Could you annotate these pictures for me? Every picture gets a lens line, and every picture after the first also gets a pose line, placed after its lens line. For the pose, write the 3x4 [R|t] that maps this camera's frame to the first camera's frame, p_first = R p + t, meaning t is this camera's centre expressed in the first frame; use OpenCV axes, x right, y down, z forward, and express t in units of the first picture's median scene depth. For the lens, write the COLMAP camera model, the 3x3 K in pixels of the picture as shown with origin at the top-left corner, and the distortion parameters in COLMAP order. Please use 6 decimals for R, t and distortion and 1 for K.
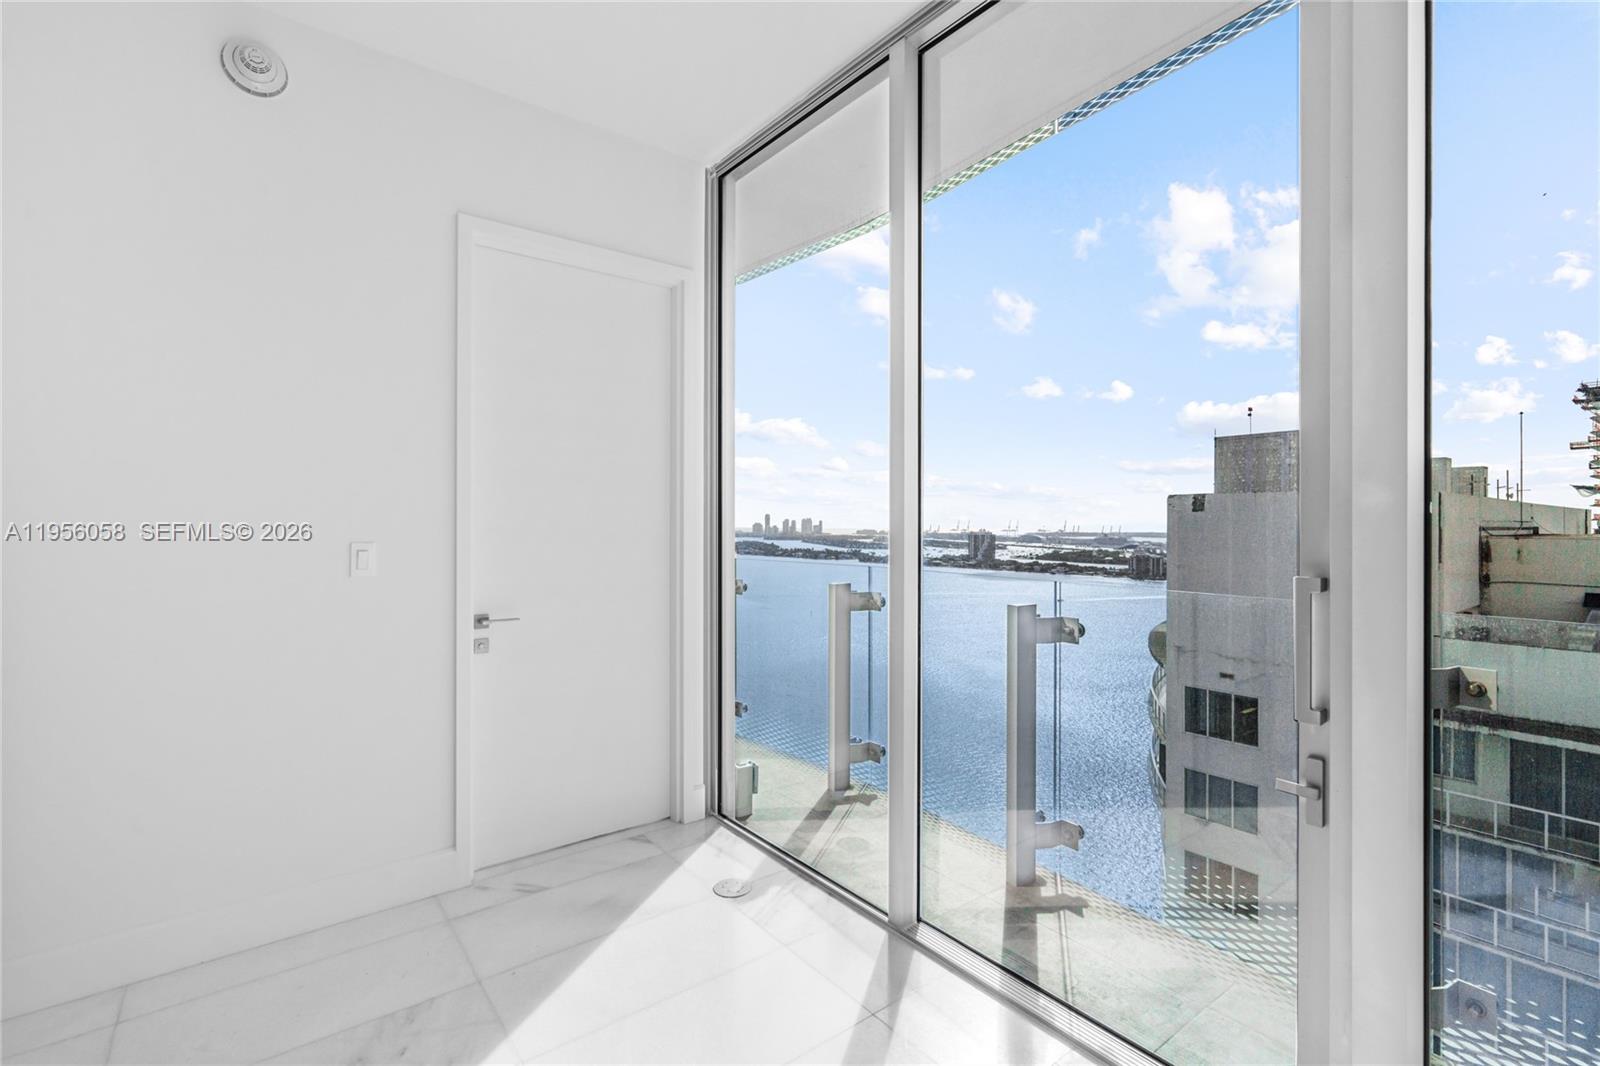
lens RADIAL K [[723.0, 0, 804.0], [0, 723.0, 527.1], [0, 0, 1]] dist [-0.008675, 0.006059]
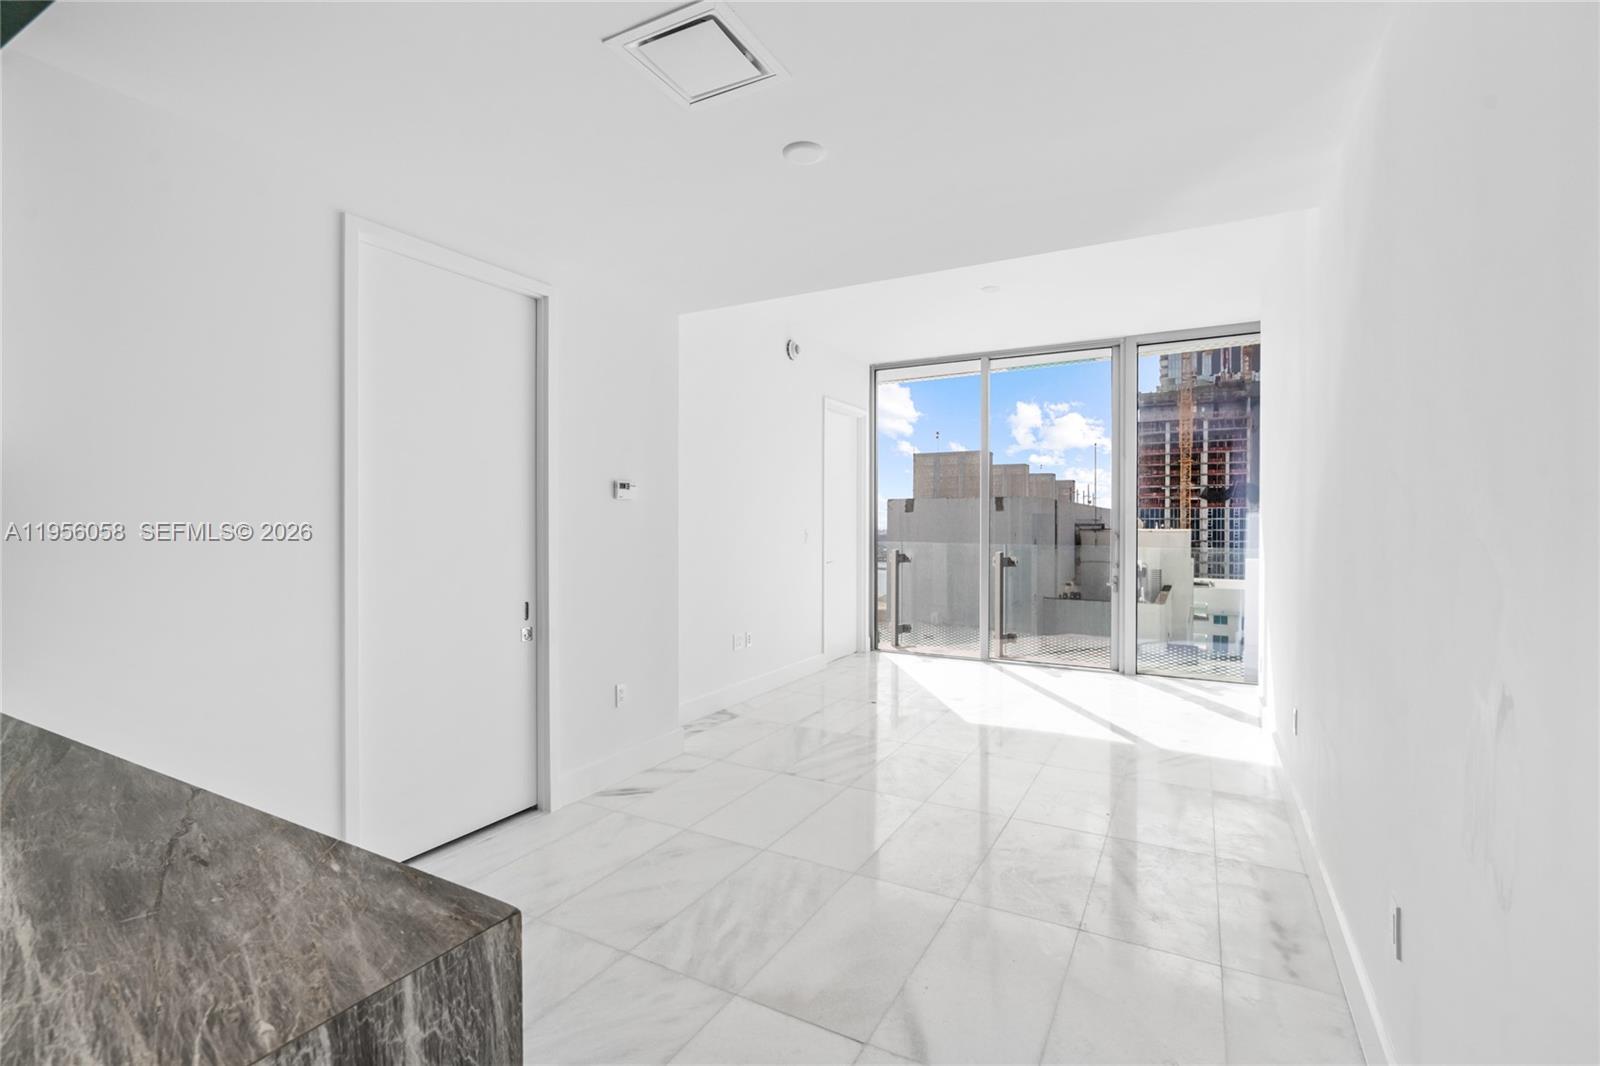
lens RADIAL K [[723.0, 0, 804.0], [0, 723.0, 527.1], [0, 0, 1]] dist [-0.008675, 0.006059]
pose [[0.917894, -0.002218, 0.396819, -0.131382], [0.000635, 0.999991, 0.004122, 0.000089], [-0.396824, -0.003532, 0.917888, -0.108170]]
